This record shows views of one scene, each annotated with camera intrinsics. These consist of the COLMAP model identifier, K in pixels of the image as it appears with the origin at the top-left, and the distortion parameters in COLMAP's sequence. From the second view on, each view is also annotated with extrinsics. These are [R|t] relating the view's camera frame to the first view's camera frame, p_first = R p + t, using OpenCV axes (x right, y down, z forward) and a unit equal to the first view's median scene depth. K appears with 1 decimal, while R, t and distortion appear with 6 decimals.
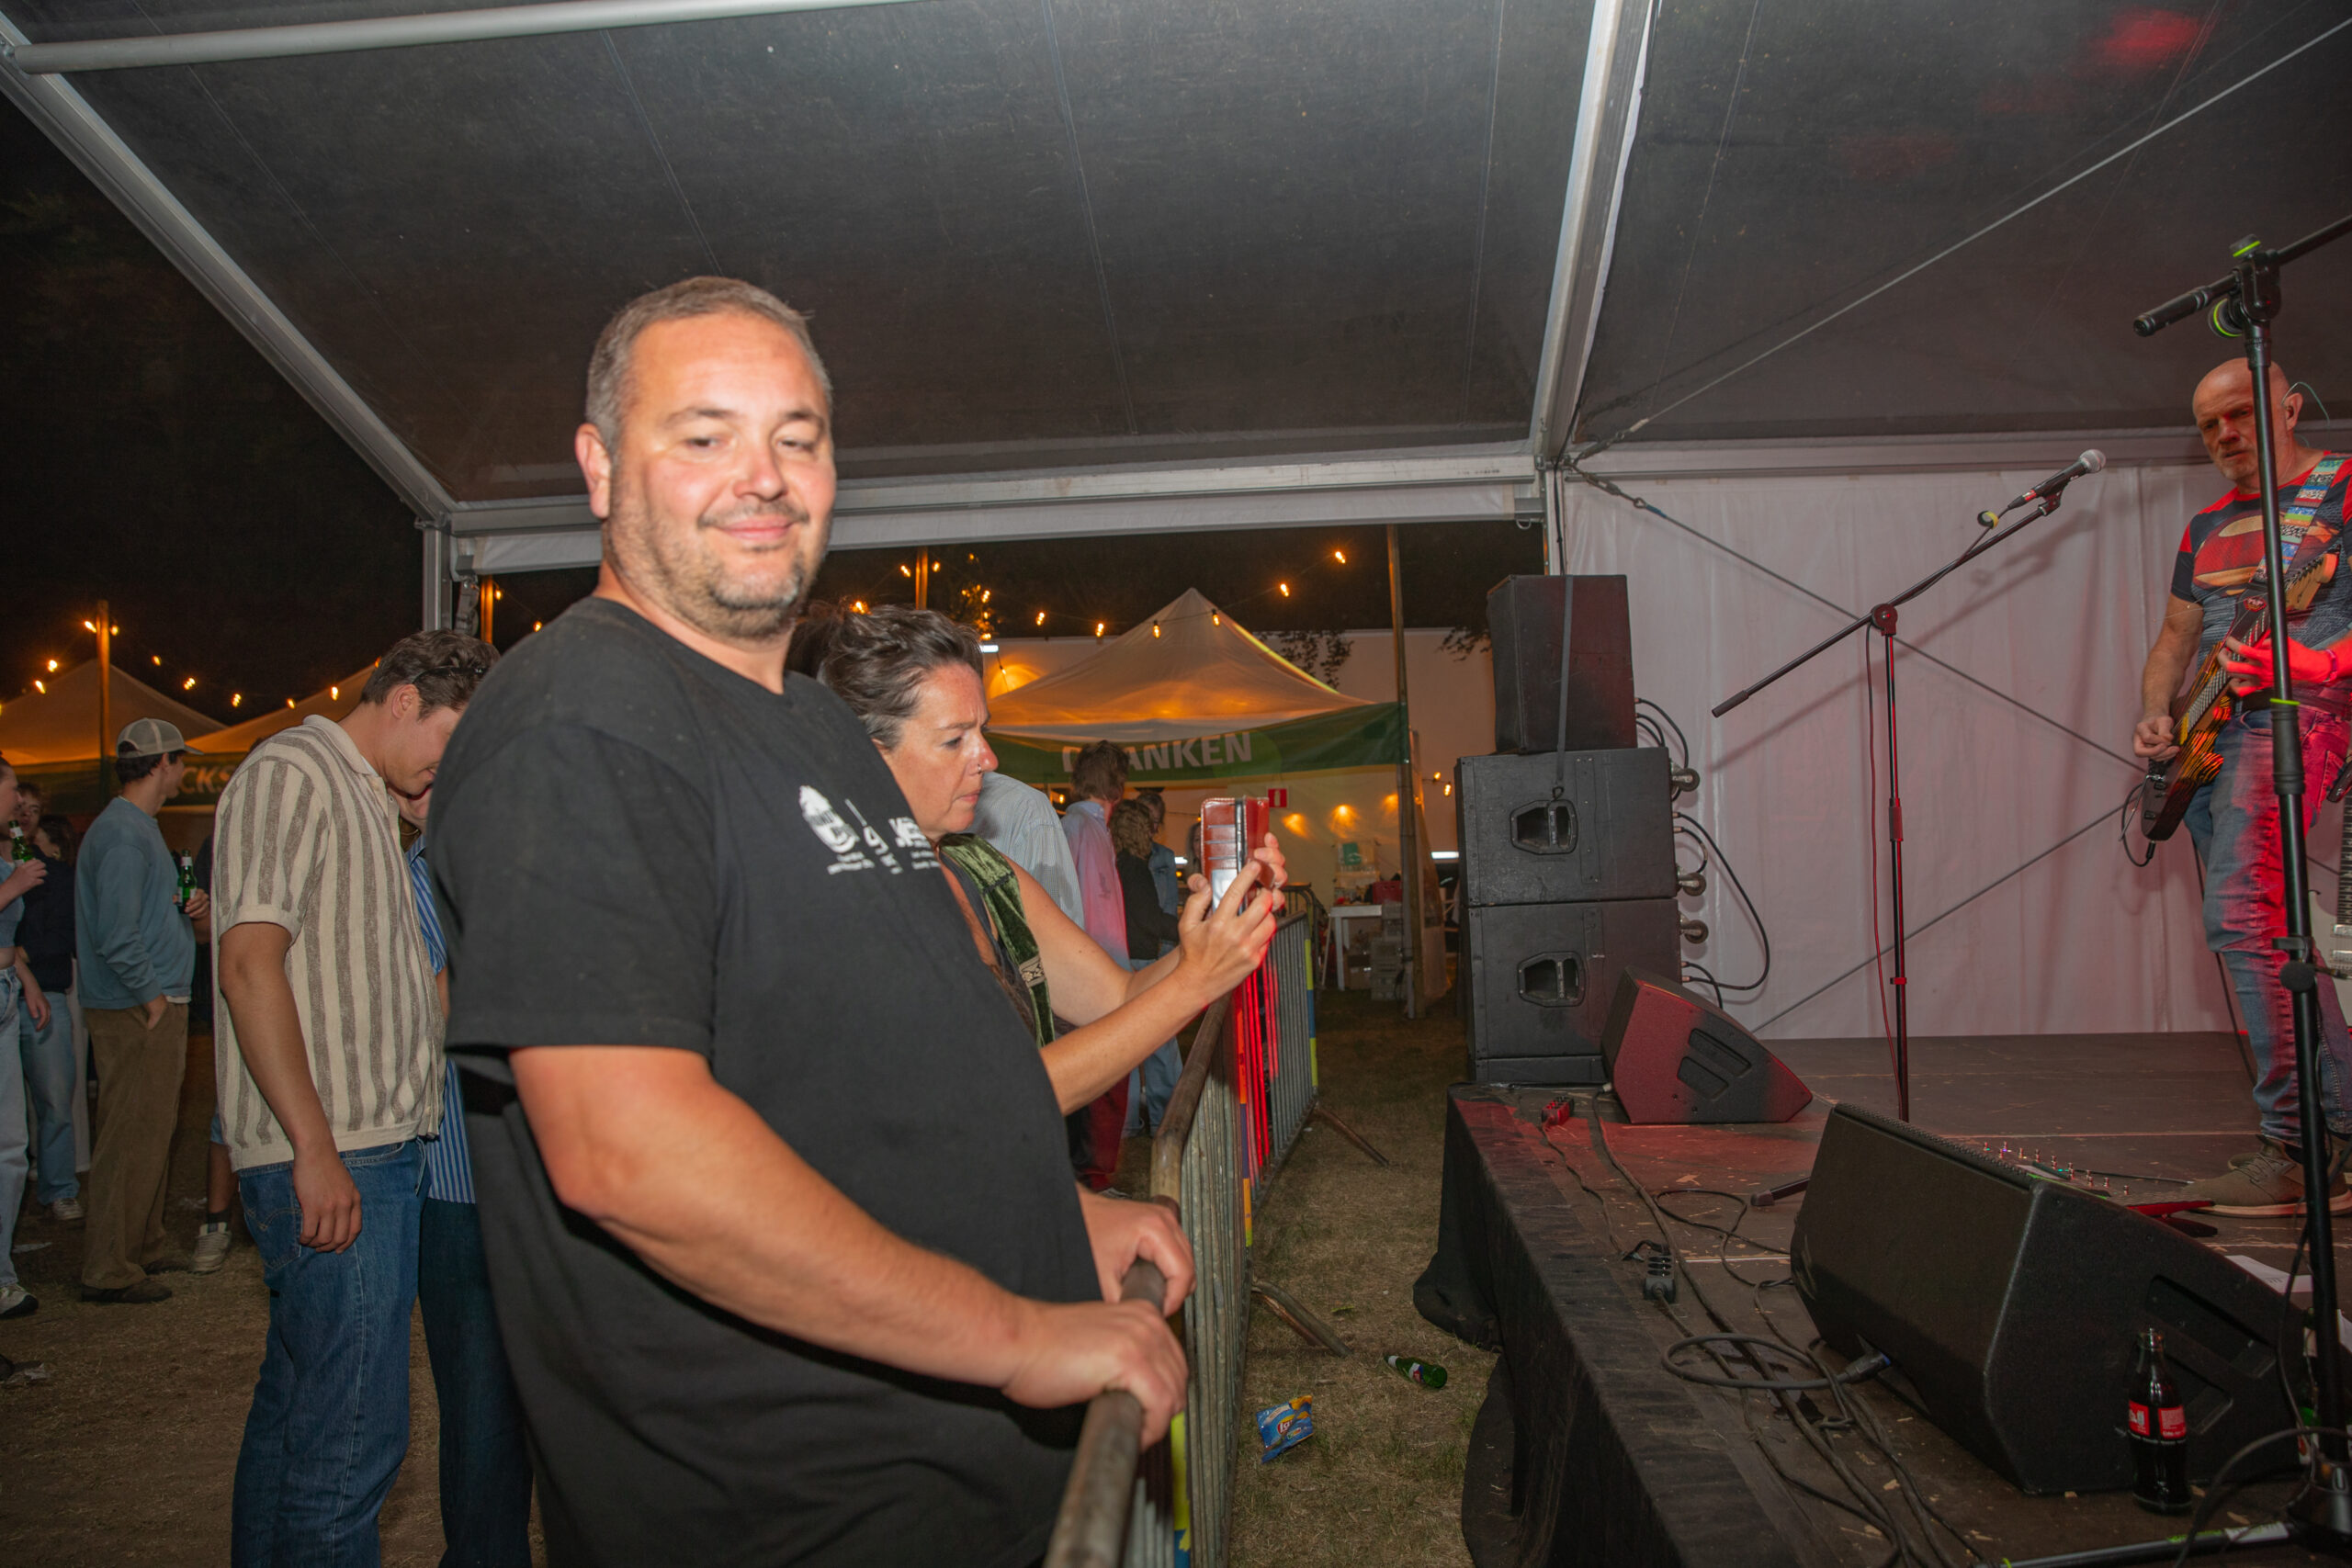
lens RADIAL K [[1614.2, 0, 1183.7], [0, 1614.2, 761.9], [0, 0, 1]] dist [-0.110698, 0.080464]
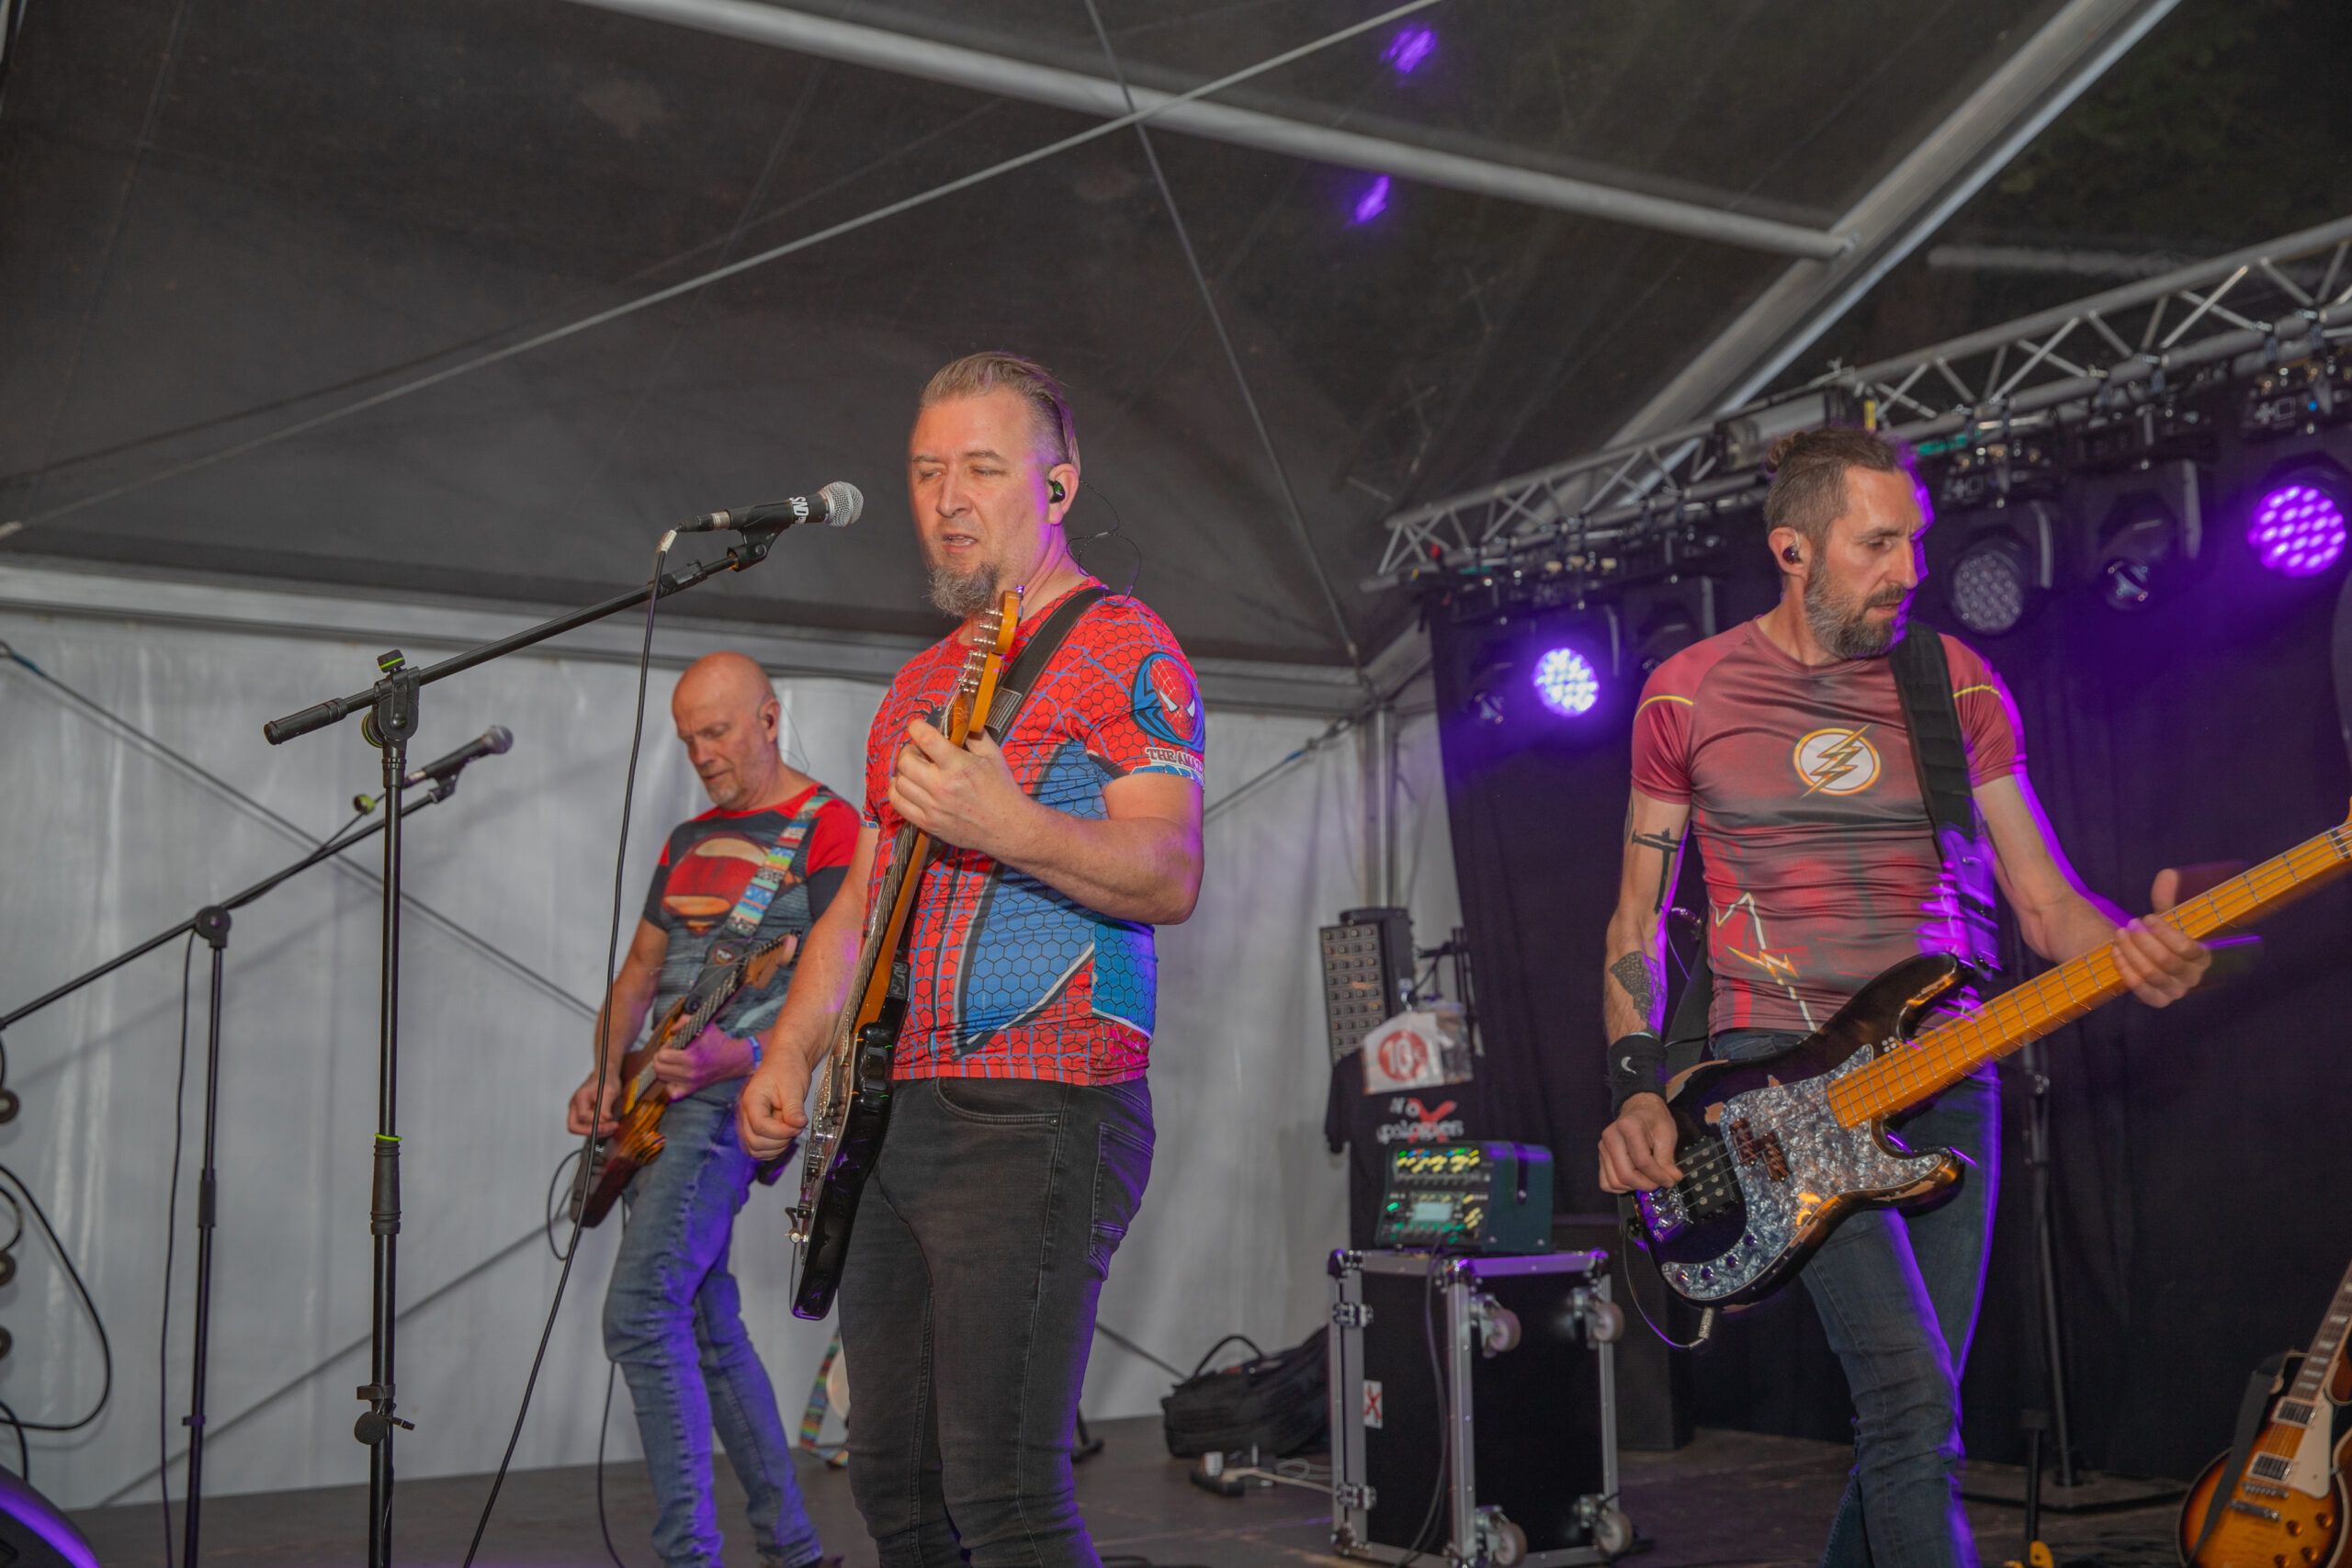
lens RADIAL K [[2775.1, 0, 1188.6], [0, 2775.1, 769.1], [0, 0, 1]] dist [0.057870, 0.000000]
pose [[0.803299, 0.085309, 0.589435, 0.013970], [-0.036656, 0.994894, -0.094035, -0.027869], [-0.594447, 0.053932, 0.802324, -0.166186]]
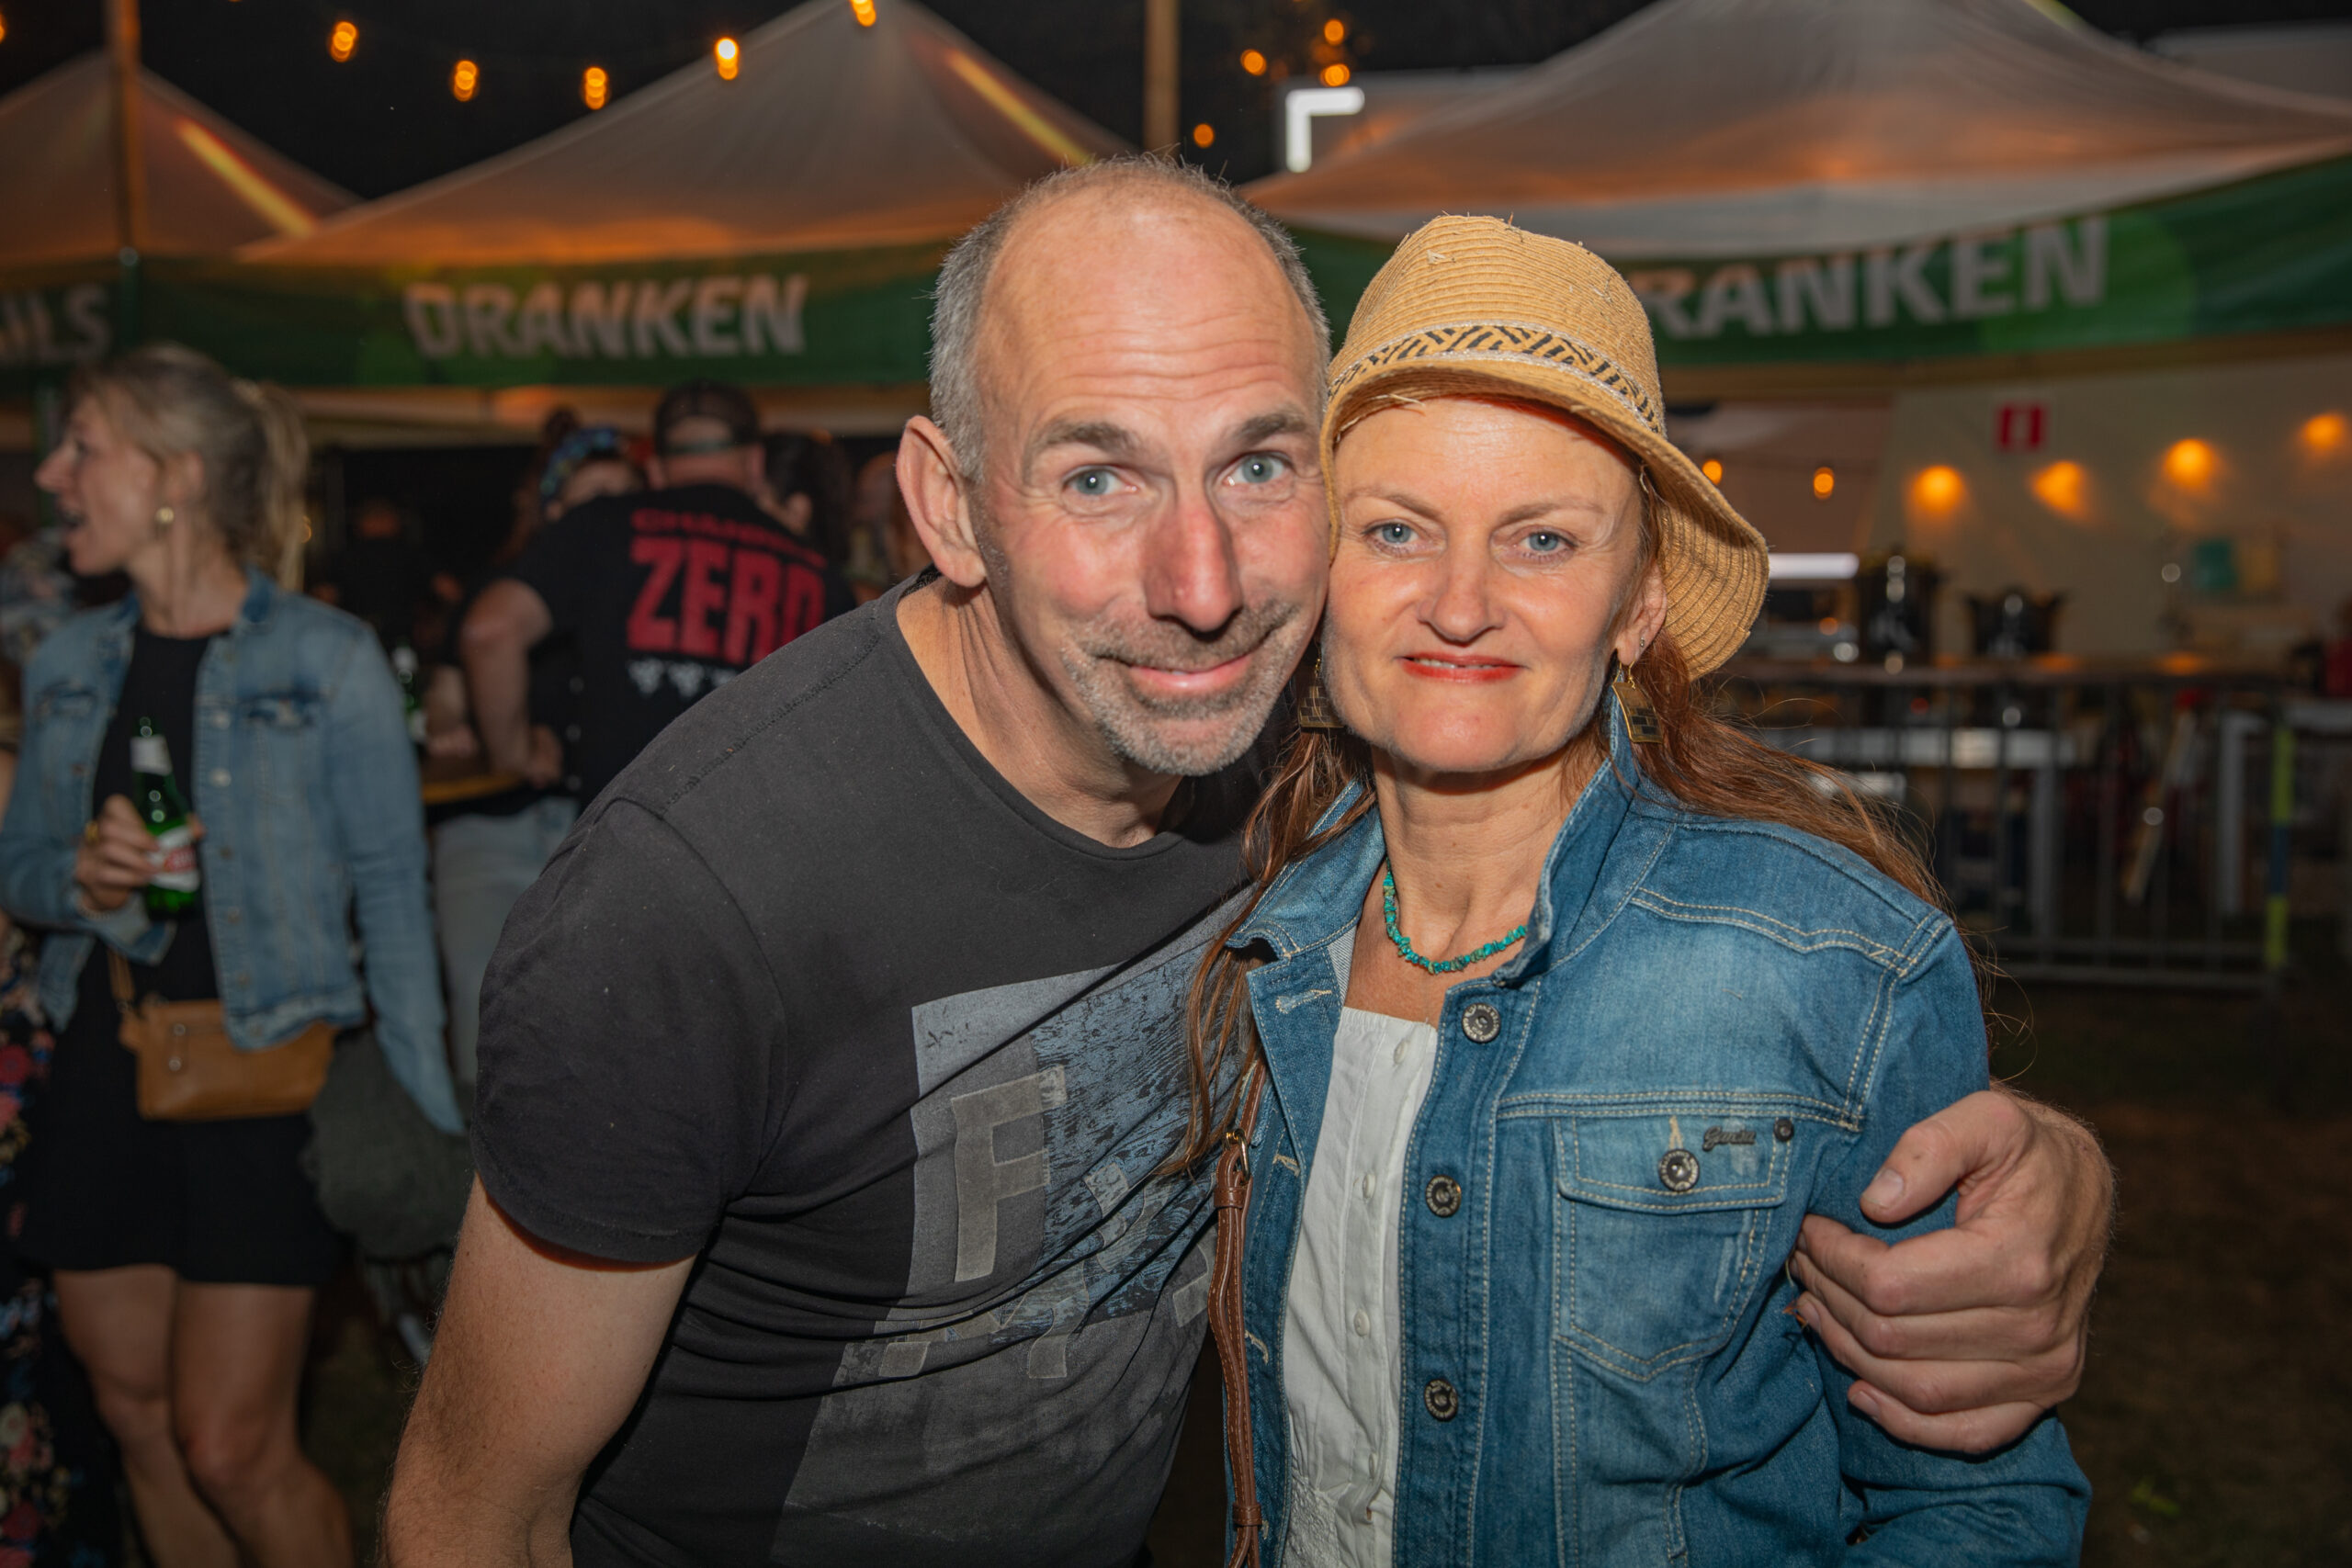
lens RADIAL K [[2357.0, 0, 1182.2], [0, 2357.0, 787.3], [0, 0, 1]] dist [0.064234, 0.000000]
pose [[0.983959, 0.034313, -0.175062, -0.112537], [-0.005386, 0.986594, 0.163106, 0.037616], [0.178312, -0.159546, 0.970953, 0.851105]]
